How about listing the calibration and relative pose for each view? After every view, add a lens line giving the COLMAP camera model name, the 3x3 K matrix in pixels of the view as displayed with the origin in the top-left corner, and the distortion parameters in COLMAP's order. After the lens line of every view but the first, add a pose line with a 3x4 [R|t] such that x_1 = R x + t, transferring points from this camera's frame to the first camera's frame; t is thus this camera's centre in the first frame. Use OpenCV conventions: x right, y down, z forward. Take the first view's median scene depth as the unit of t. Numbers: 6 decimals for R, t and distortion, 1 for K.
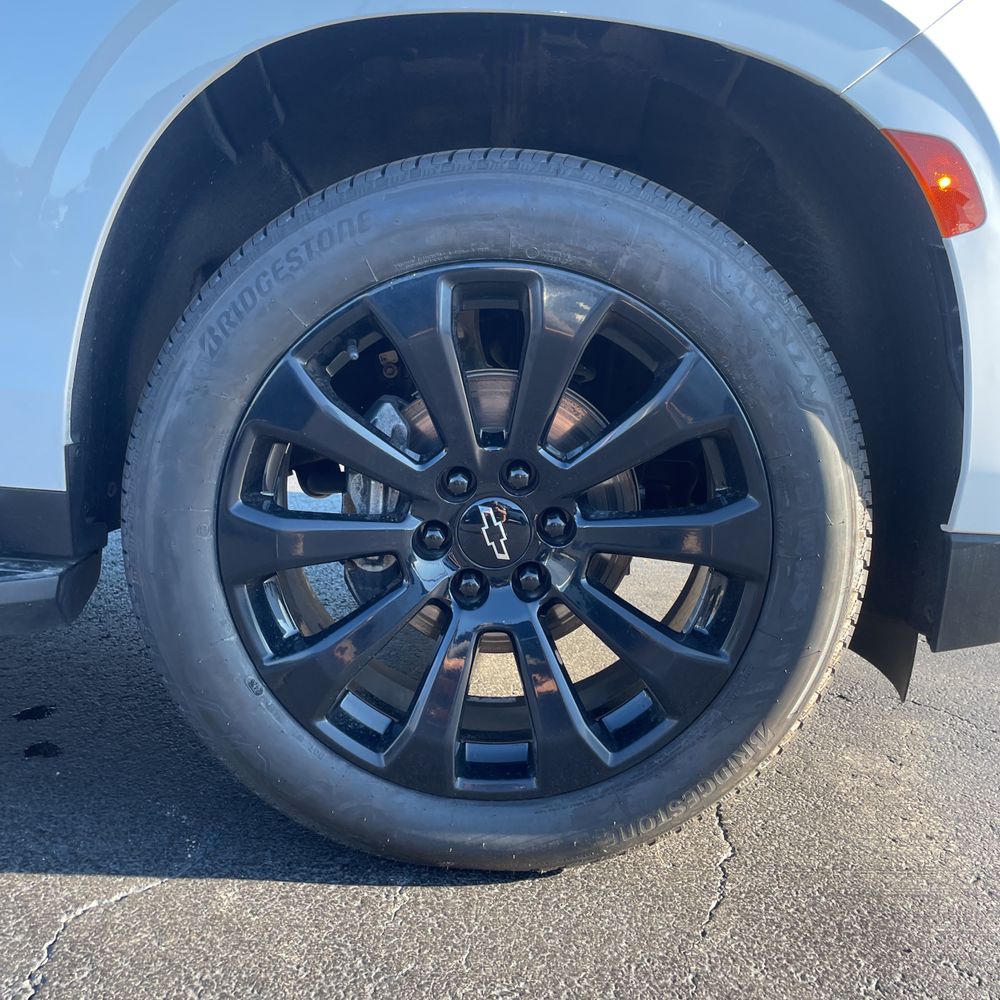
lens RADIAL K [[1021.5, 0, 501.7], [0, 1021.5, 491.6], [0, 0, 1]] dist [0.036905, 0.000000]
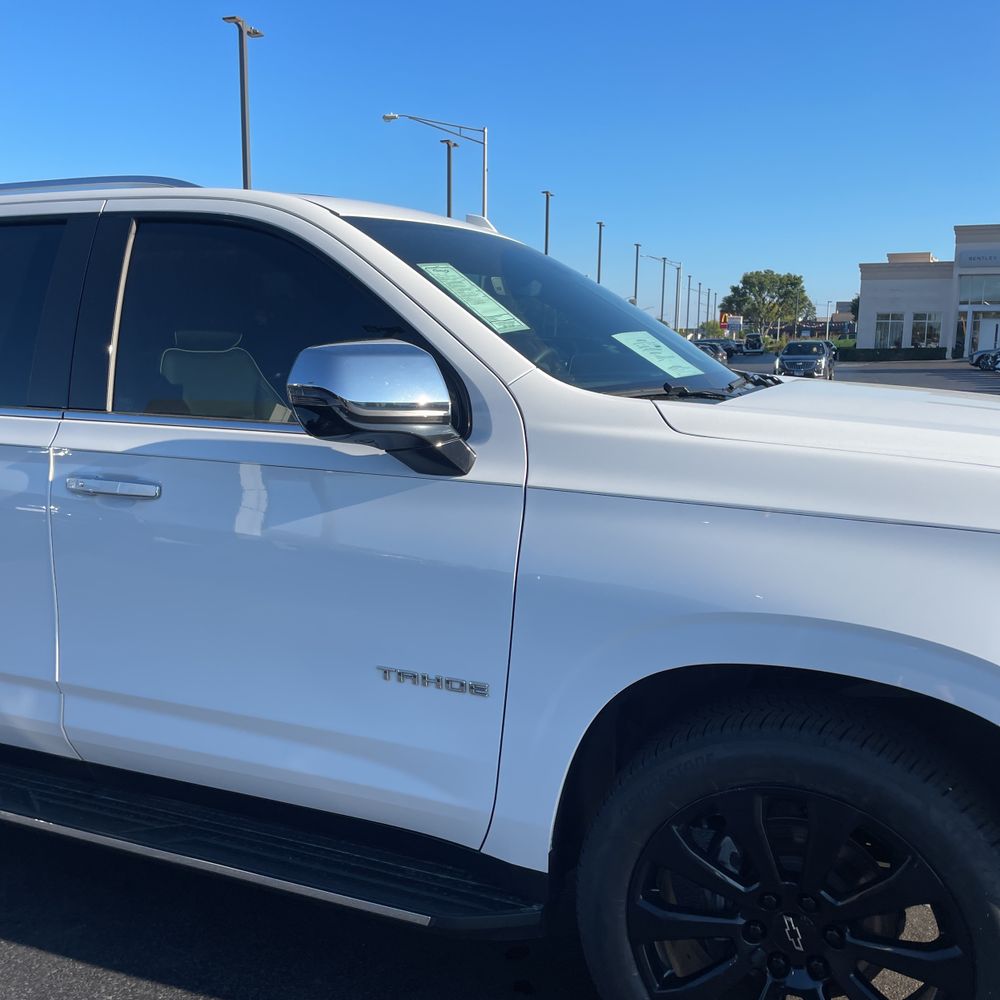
lens RADIAL K [[1021.5, 0, 497.4], [0, 1021.5, 491.8], [0, 0, 1]] dist [0.036905, 0.000000]
pose [[0.923735, -0.004121, -0.383011, 0.190386], [-0.020815, 0.997924, -0.060939, -0.553962], [0.382467, 0.064263, 0.921731, -0.744101]]
